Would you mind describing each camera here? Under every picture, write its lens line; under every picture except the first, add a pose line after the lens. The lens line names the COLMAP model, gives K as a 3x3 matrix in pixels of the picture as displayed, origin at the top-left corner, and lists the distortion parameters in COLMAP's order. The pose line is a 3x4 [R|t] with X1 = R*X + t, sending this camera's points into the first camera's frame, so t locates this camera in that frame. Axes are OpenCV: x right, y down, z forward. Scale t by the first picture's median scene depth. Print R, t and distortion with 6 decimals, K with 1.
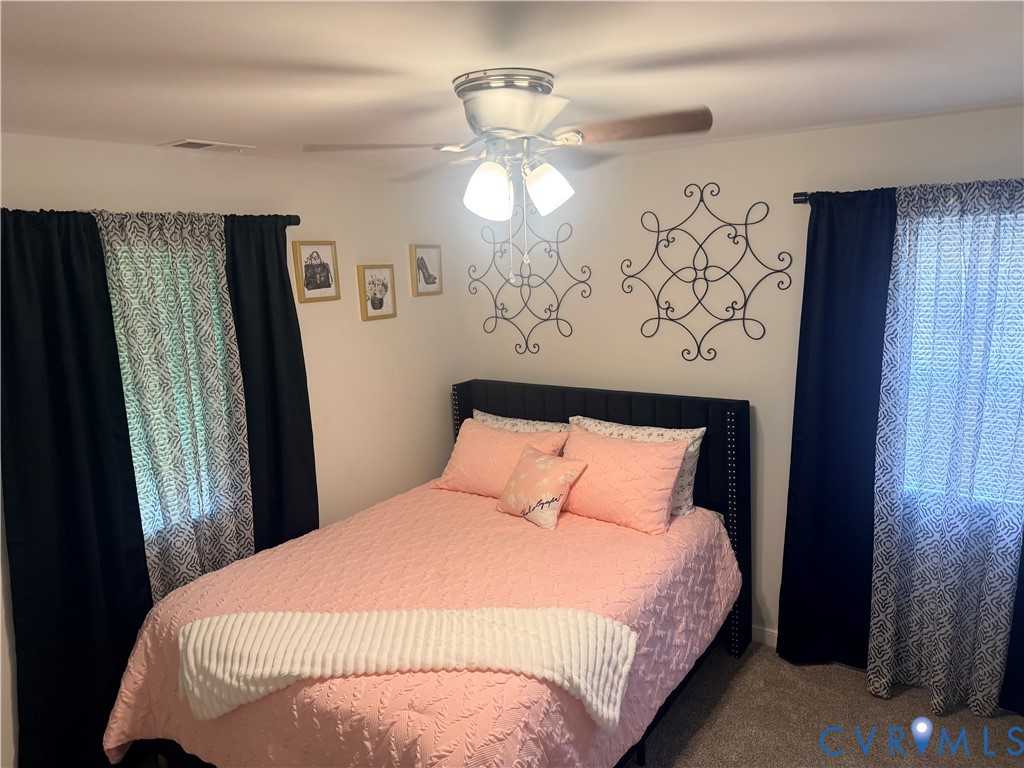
lens RADIAL K [[730.5, 0, 510.2], [0, 730.5, 387.2], [0, 0, 1]] dist [0.045395, -0.004647]
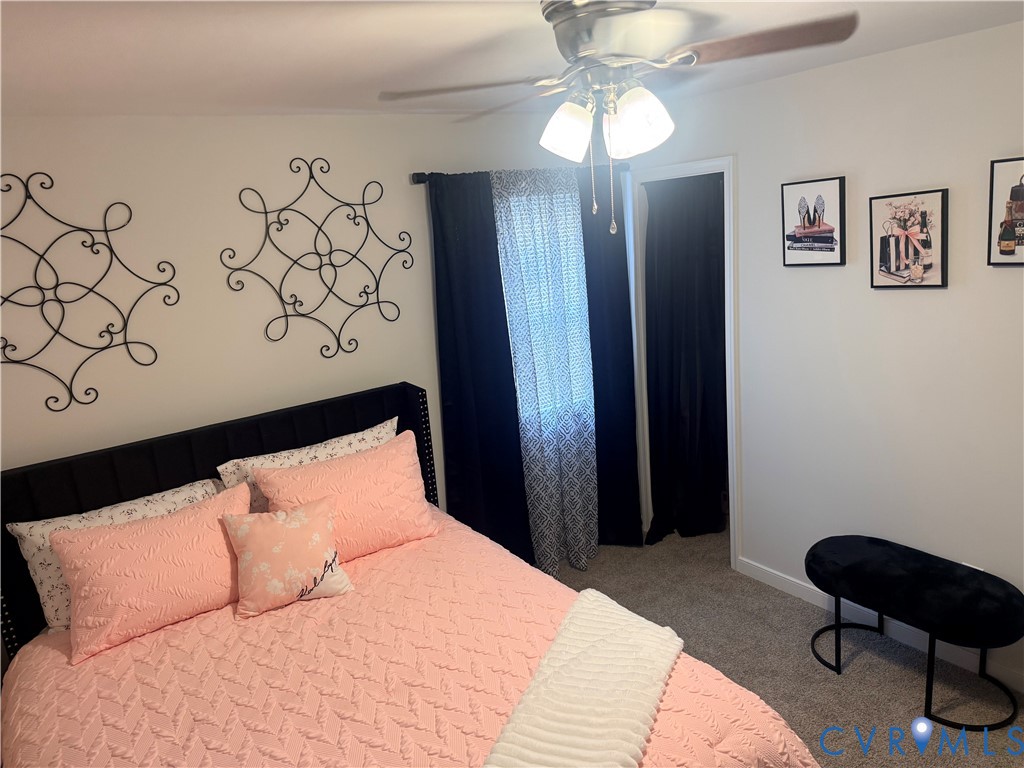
lens RADIAL K [[730.5, 0, 509.8], [0, 730.5, 379.7], [0, 0, 1]] dist [0.045395, -0.004647]
pose [[0.309303, -0.179183, 0.933930, -0.534911], [0.249035, 0.963077, 0.102299, -0.048644], [-0.917776, 0.200940, 0.342505, 0.517371]]
